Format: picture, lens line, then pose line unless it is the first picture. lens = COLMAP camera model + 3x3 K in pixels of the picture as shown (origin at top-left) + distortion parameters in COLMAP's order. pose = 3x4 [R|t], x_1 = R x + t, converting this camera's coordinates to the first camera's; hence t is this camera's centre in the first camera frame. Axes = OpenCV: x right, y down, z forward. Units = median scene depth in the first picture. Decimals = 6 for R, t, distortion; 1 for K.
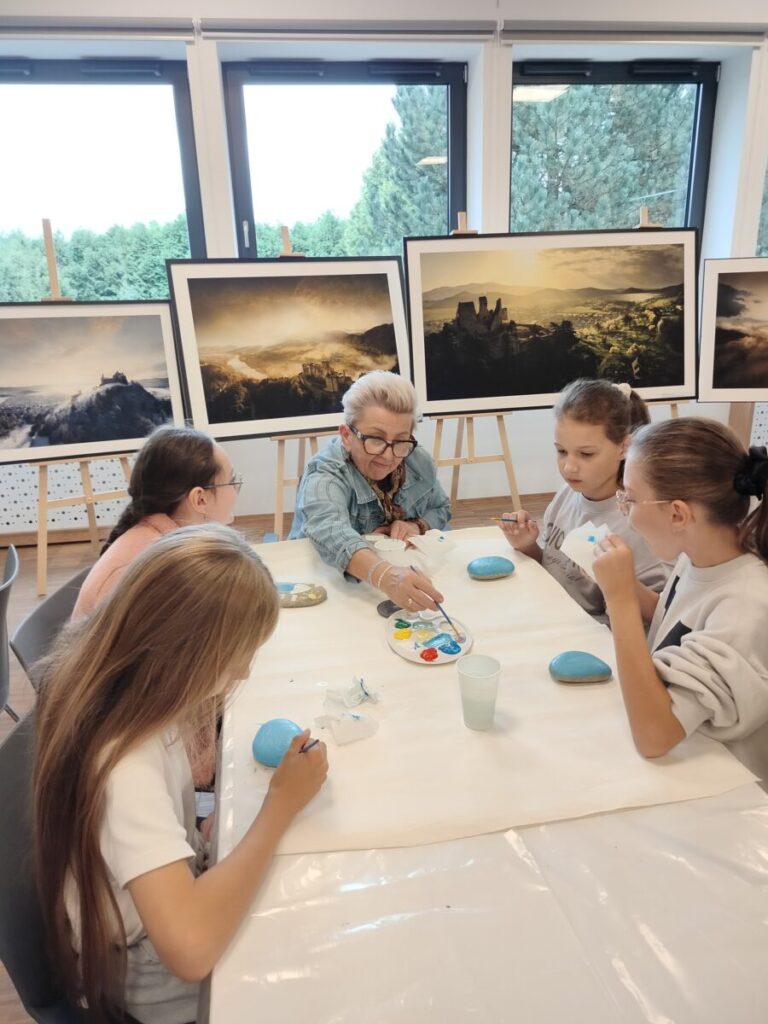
lens RADIAL K [[720.9, 0, 385.3], [0, 720.9, 507.3], [0, 0, 1]] dist [0.003122, -0.010711]
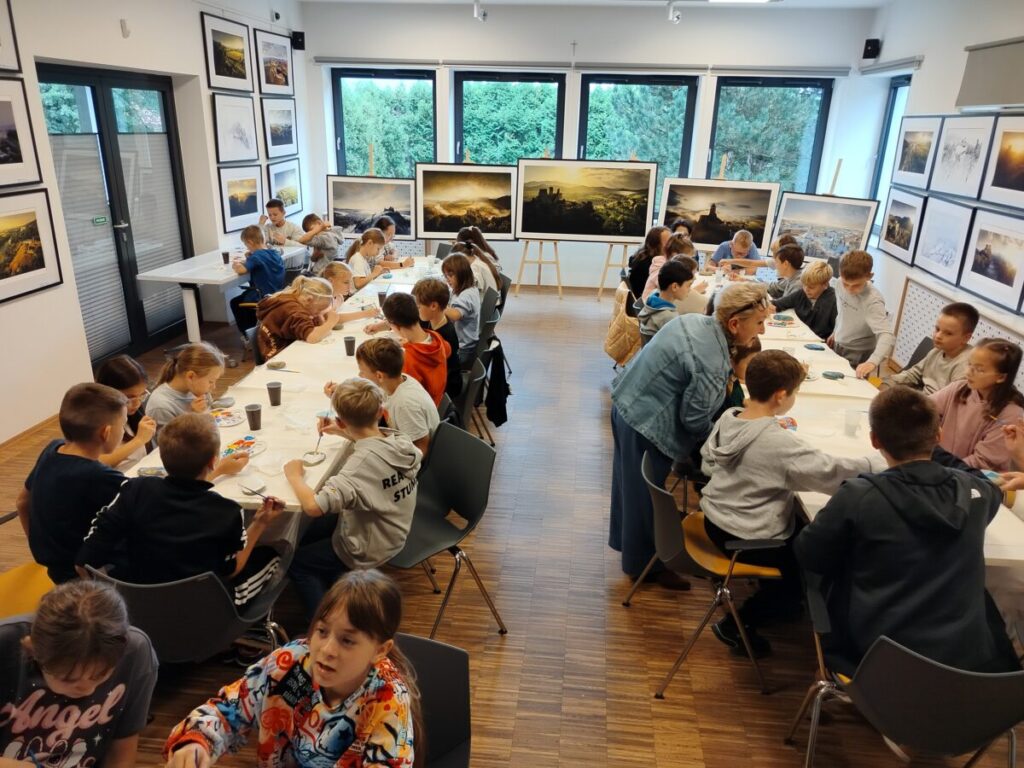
lens RADIAL K [[720.9, 0, 514.0], [0, 720.9, 386.0], [0, 0, 1]] dist [0.003122, -0.010711]
pose [[0.963254, 0.144922, -0.226139, 0.602779], [-0.135489, 0.989151, 0.056773, 0.196631], [0.231913, -0.024048, 0.972439, -1.165104]]
